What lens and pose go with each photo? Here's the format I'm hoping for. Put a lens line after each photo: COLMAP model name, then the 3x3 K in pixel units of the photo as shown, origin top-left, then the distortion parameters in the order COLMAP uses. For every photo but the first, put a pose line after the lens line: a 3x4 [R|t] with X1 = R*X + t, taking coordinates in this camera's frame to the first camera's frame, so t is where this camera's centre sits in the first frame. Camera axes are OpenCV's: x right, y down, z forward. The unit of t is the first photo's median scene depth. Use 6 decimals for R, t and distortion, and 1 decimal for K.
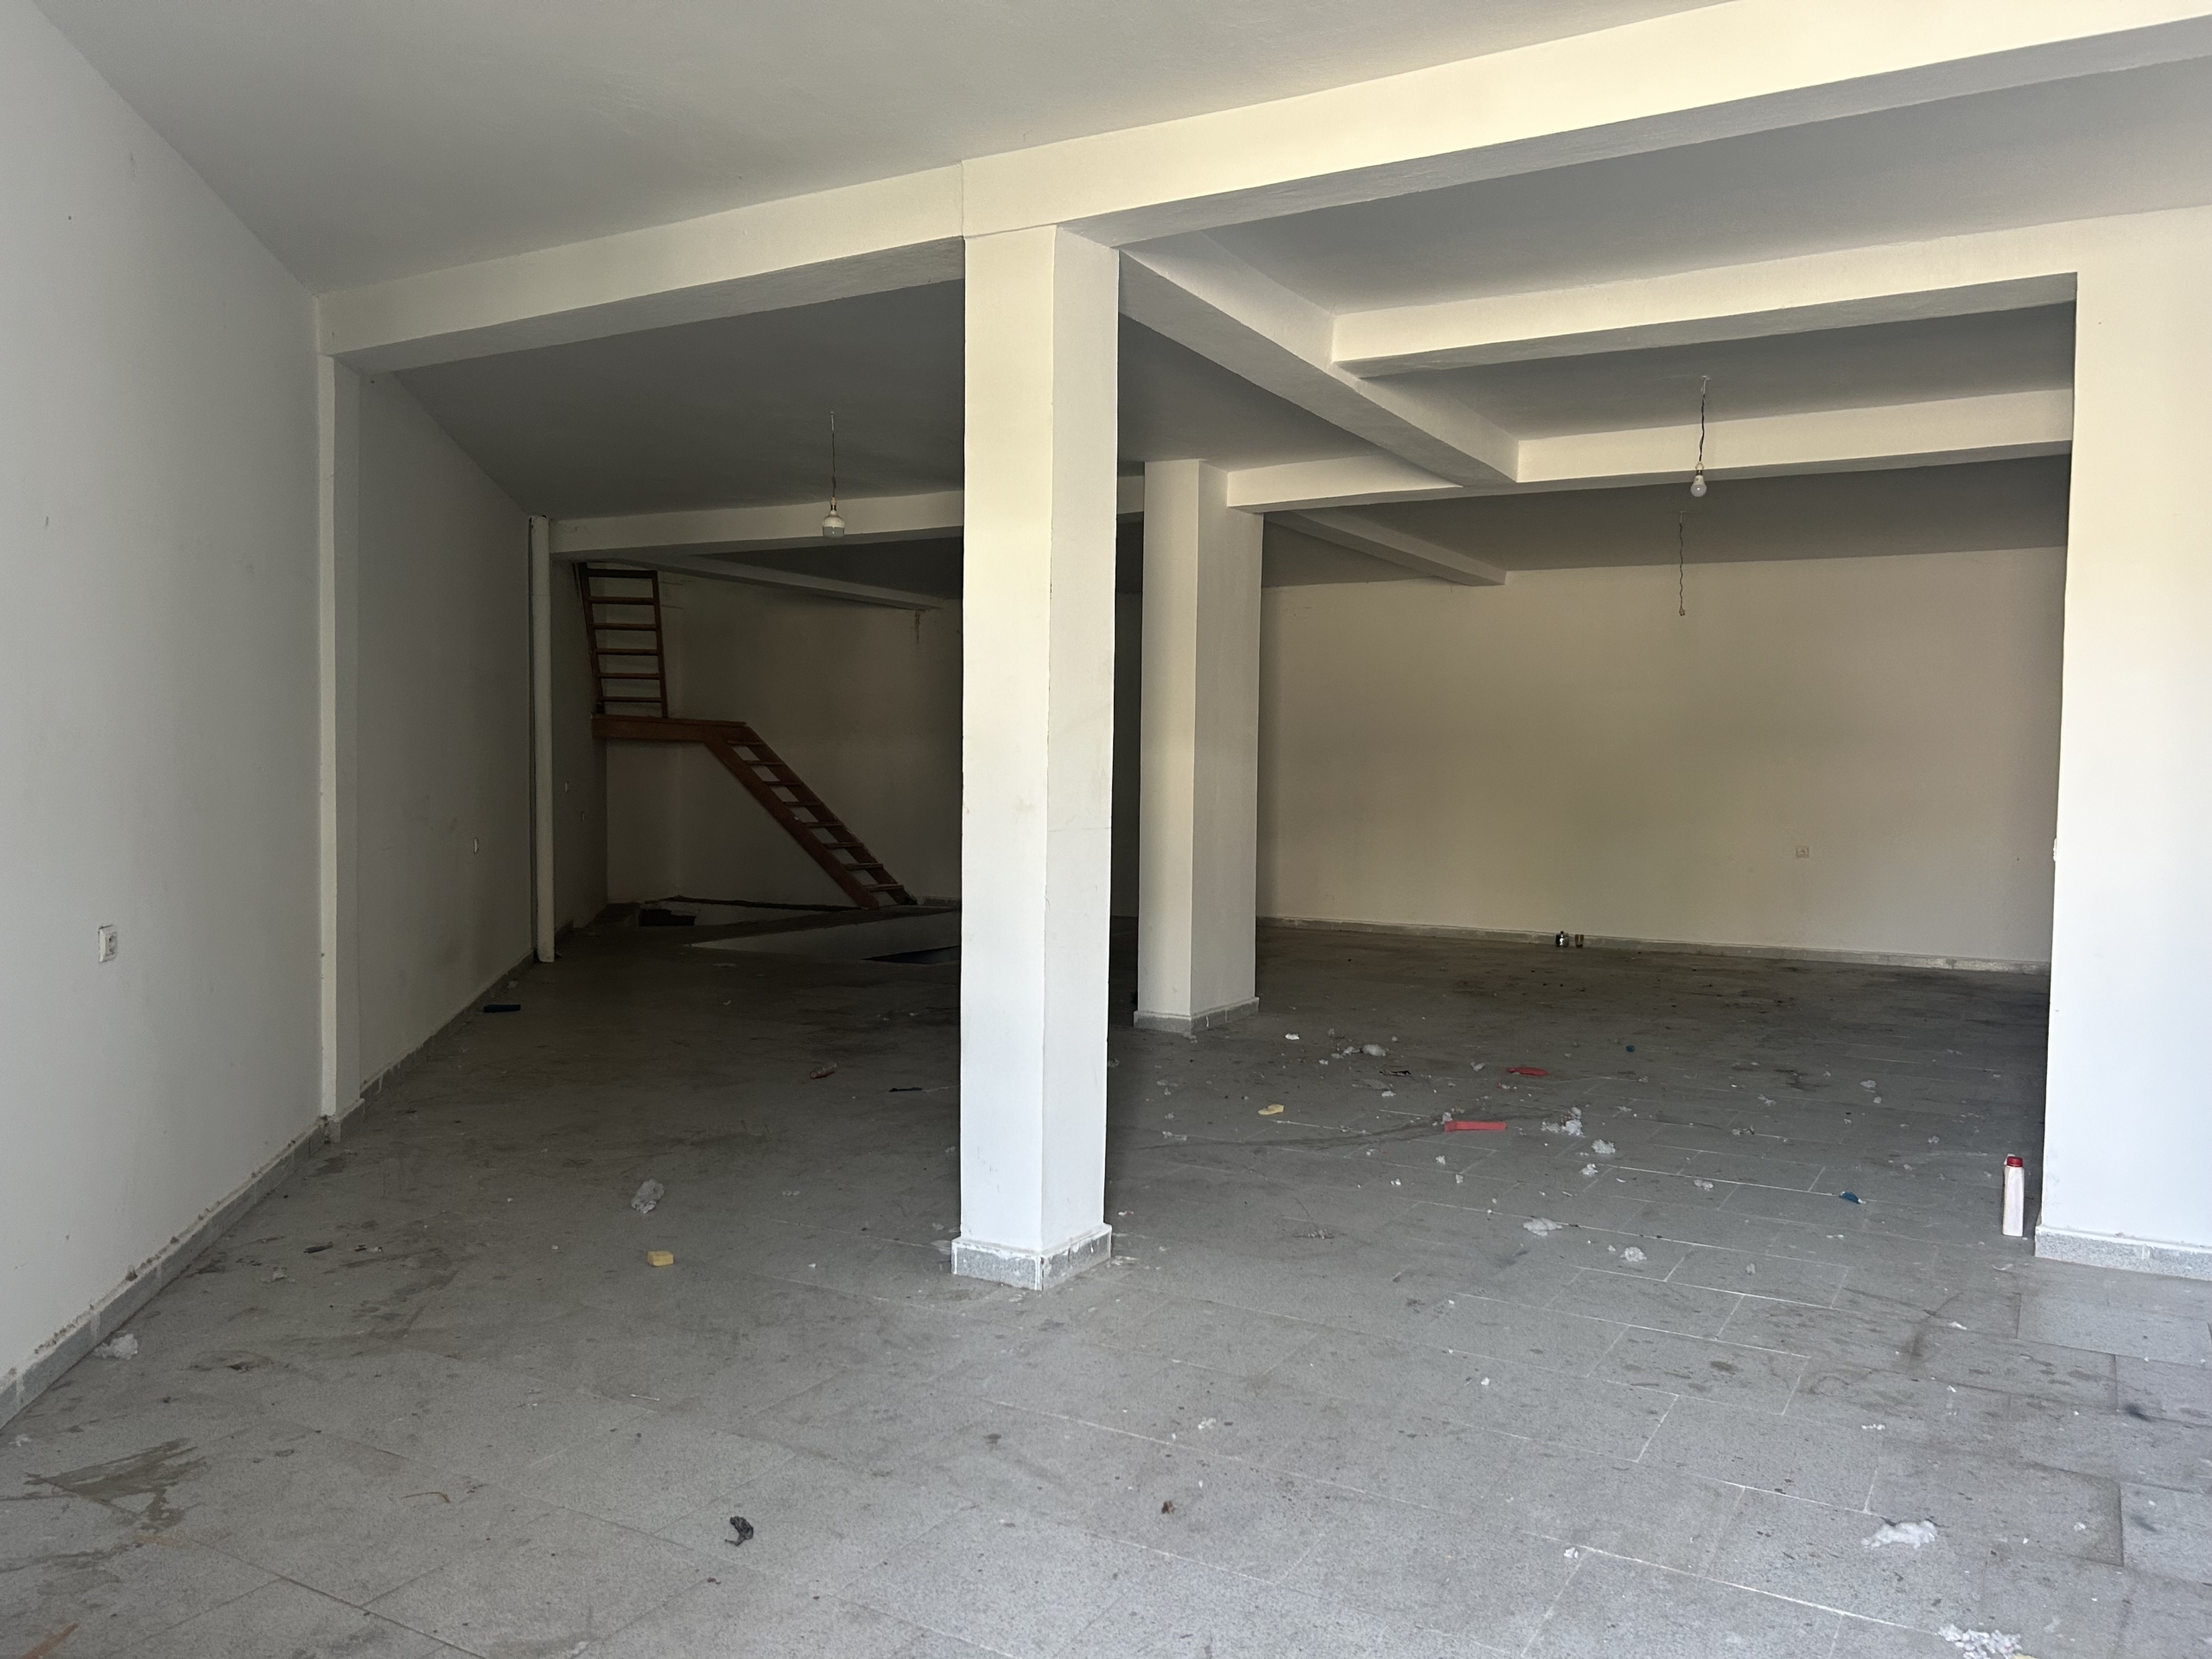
lens RADIAL K [[1712.8, 0, 1106.0], [0, 1712.8, 829.5], [0, 0, 1]] dist [-0.001701, -0.006855]
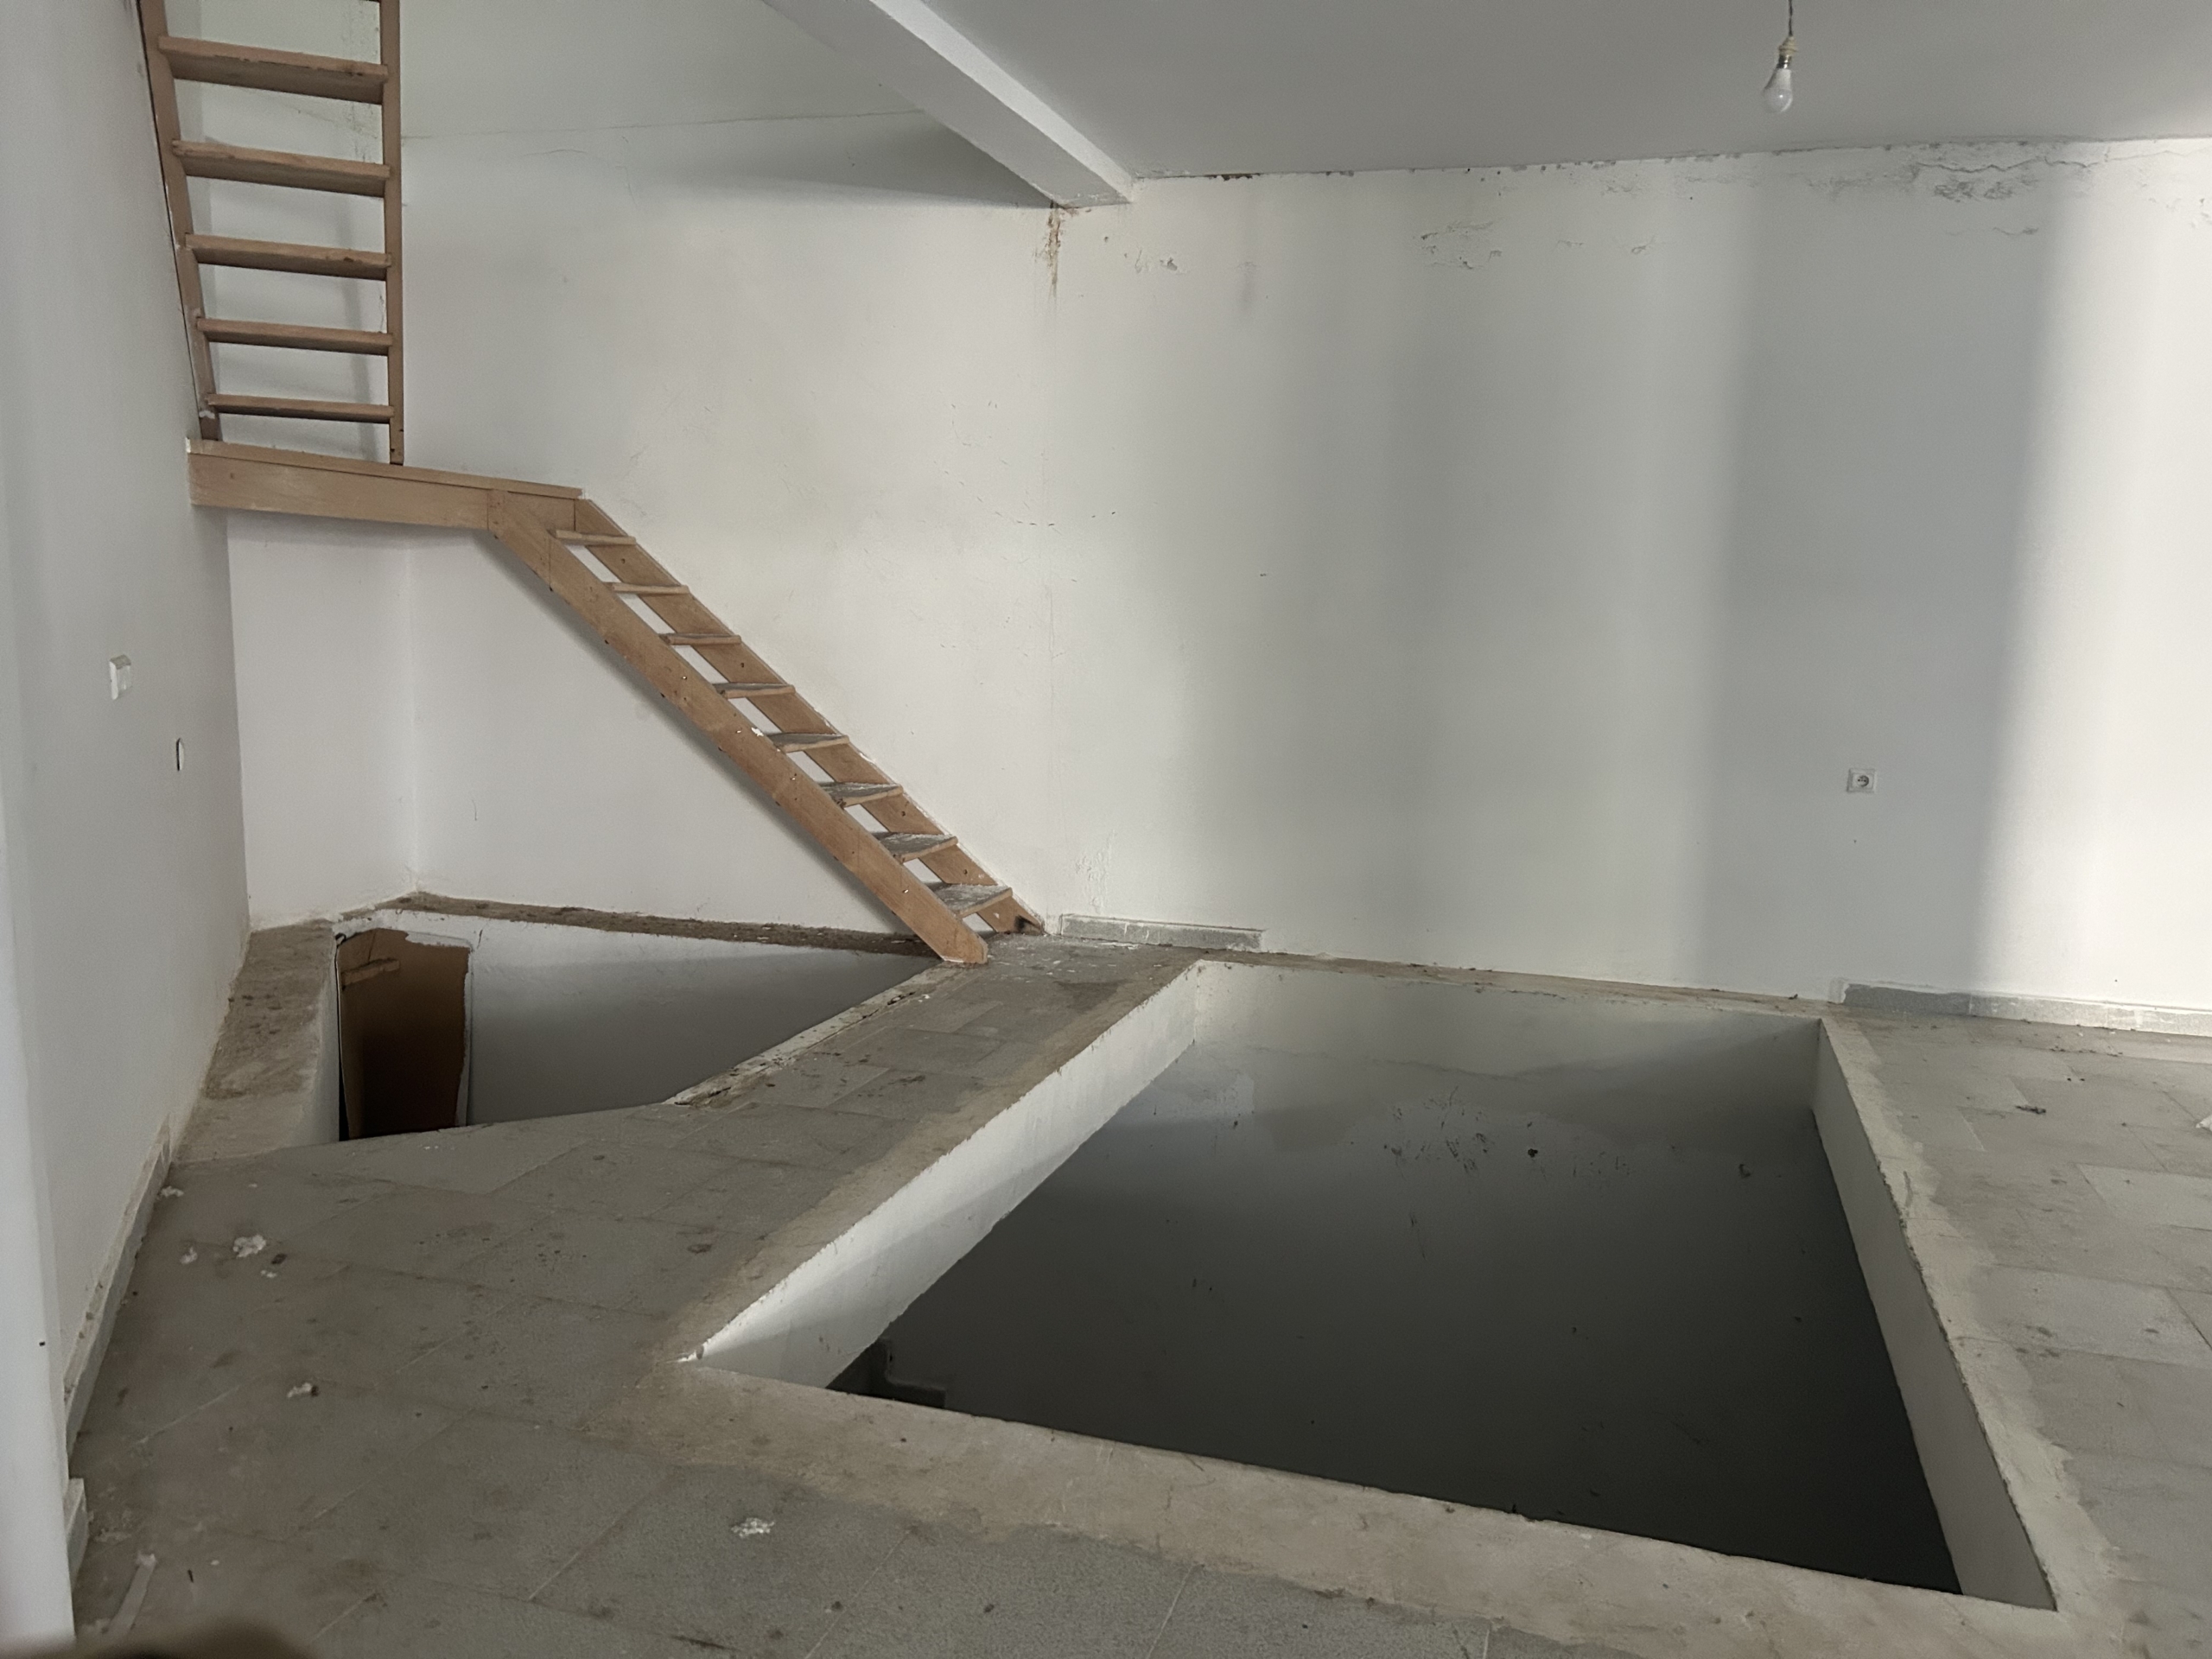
lens RADIAL K [[1712.8, 0, 1106.0], [0, 1712.8, 829.5], [0, 0, 1]] dist [-0.001701, -0.006855]
pose [[0.979200, -0.013924, 0.202418, -0.177018], [-0.007856, 0.994292, 0.106400, -0.026081], [-0.202744, -0.105777, 0.973502, 0.577173]]
